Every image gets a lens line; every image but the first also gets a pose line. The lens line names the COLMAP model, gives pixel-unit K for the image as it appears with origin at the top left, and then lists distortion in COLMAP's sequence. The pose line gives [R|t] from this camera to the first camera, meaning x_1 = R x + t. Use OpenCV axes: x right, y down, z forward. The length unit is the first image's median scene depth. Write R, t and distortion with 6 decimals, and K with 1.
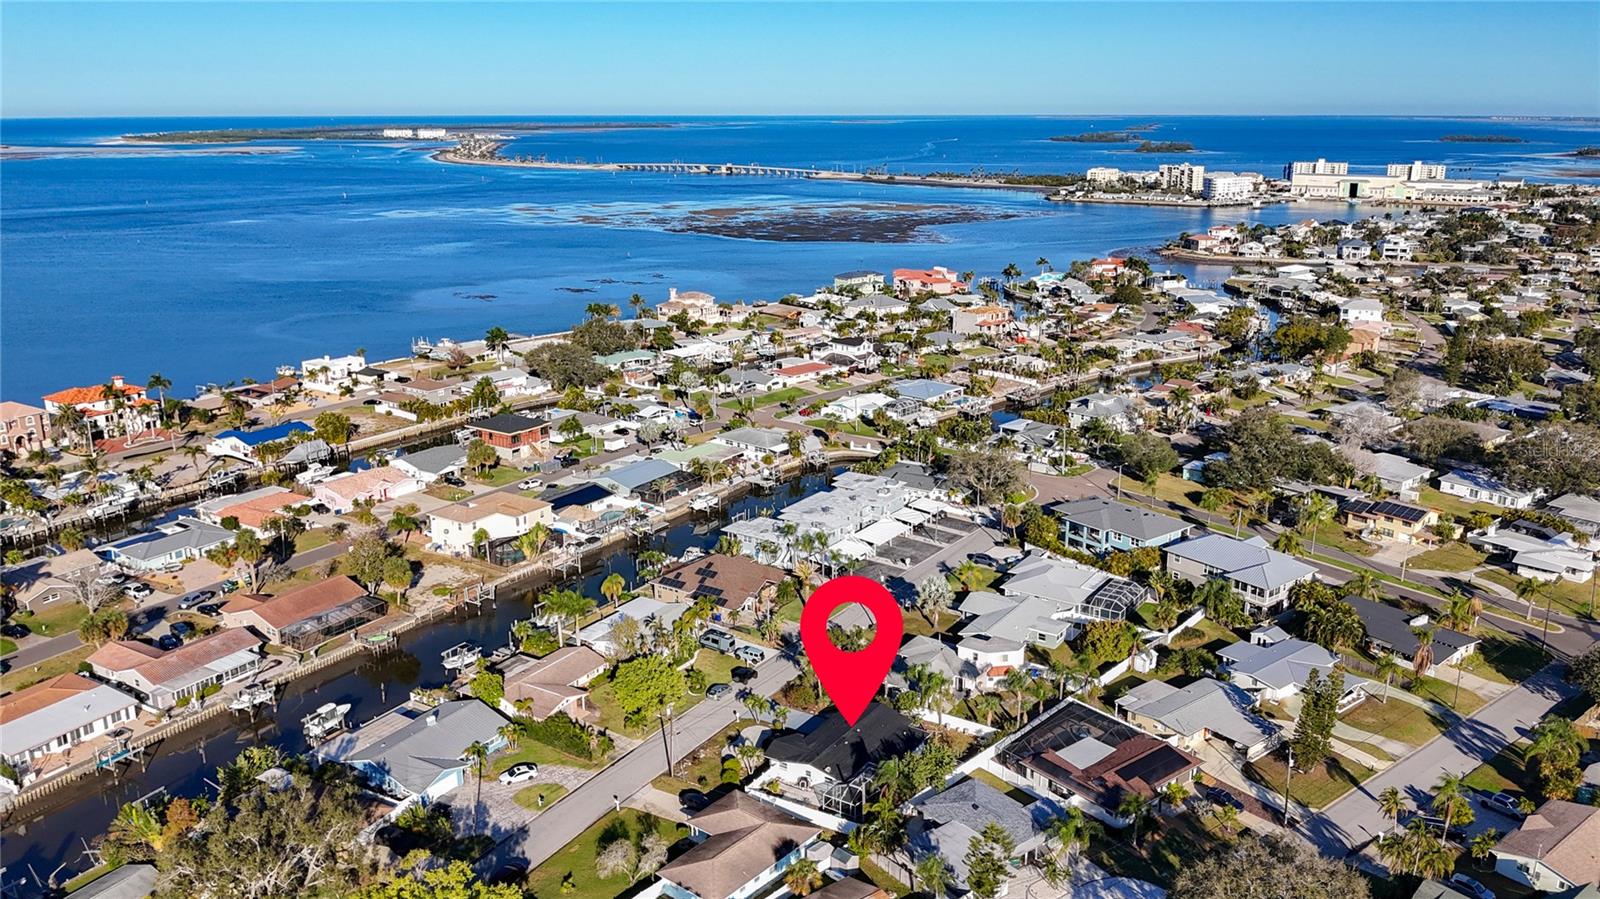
lens RADIAL K [[1231.2, 0, 815.5], [0, 1231.2, 451.8], [0, 0, 1]] dist [0.063752, -0.125949]
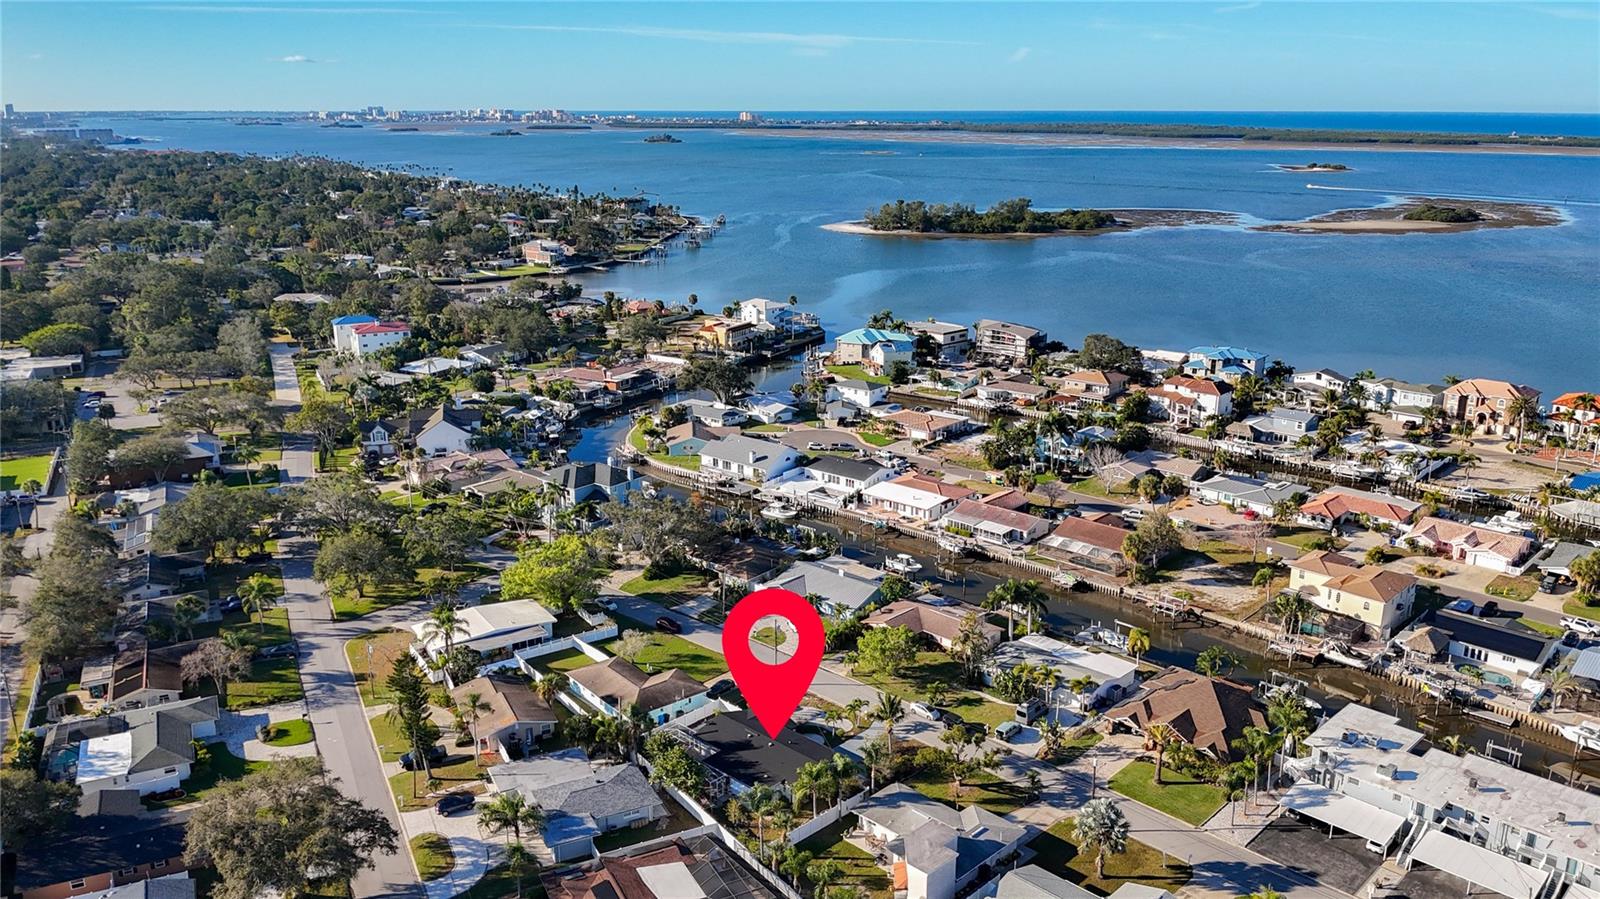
lens RADIAL K [[1231.2, 0, 815.5], [0, 1231.2, 451.8], [0, 0, 1]] dist [0.063752, -0.125949]
pose [[-0.212583, 0.266228, -0.940176, 0.649741], [-0.262745, 0.911158, 0.317420, -0.225490], [0.941156, 0.314504, -0.123746, 0.785529]]
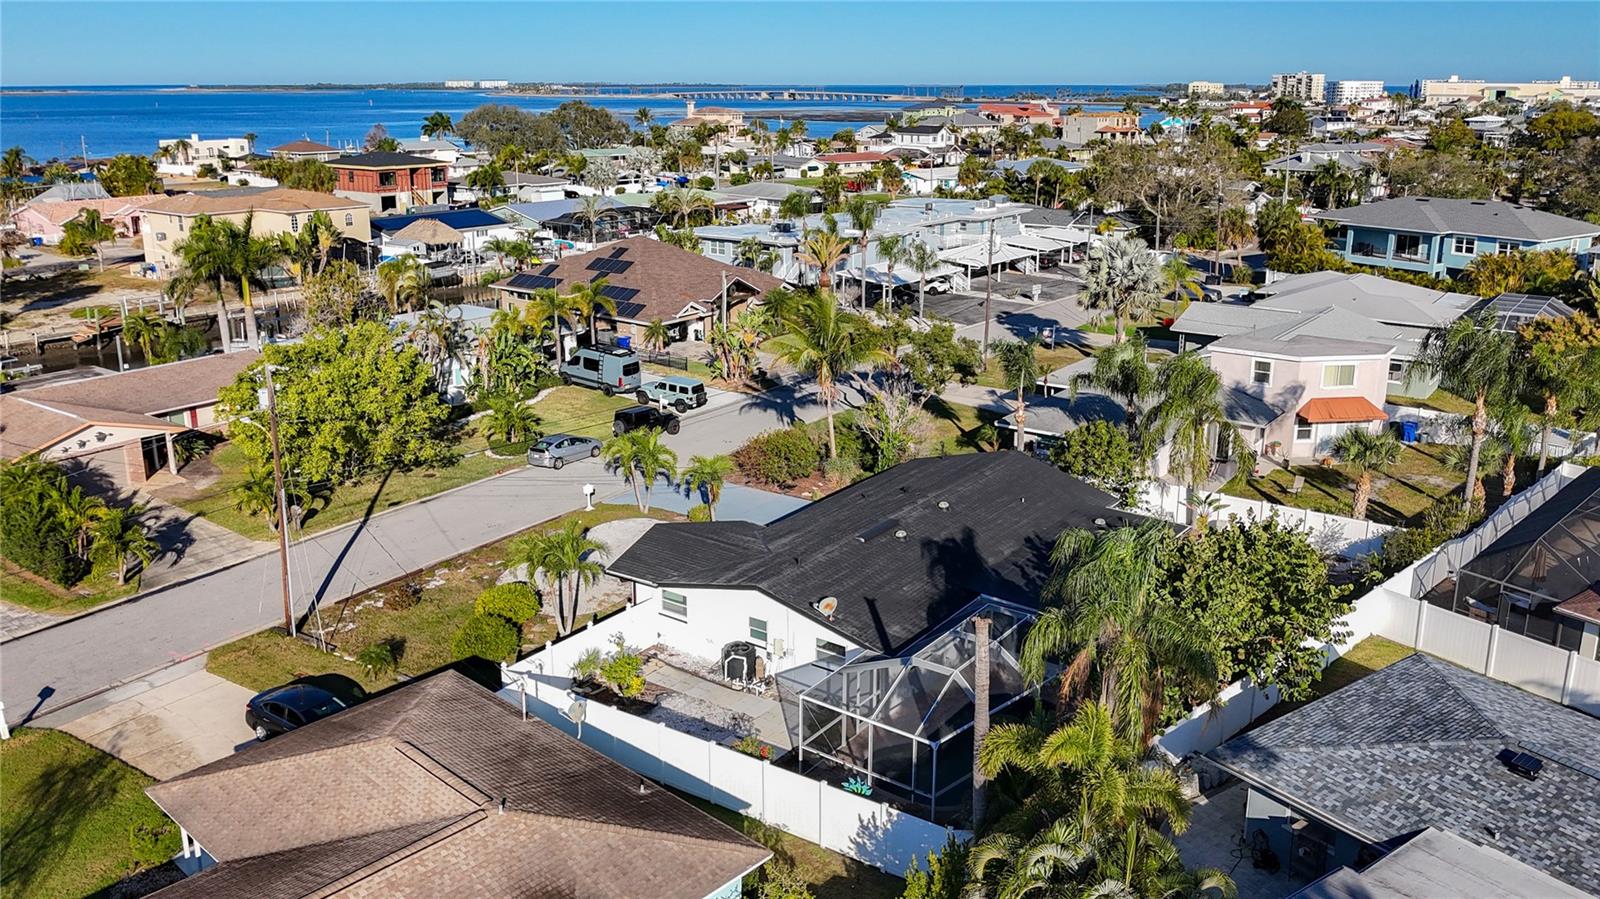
lens RADIAL K [[1225.2, 0, 800.0], [0, 1225.2, 449.5], [0, 0, 1]] dist [-0.006870, -0.005538]
pose [[0.997592, 0.013124, -0.068104, 0.014369], [-0.012158, 0.999820, 0.014590, 0.151075], [0.068284, -0.013727, 0.997572, 0.512409]]
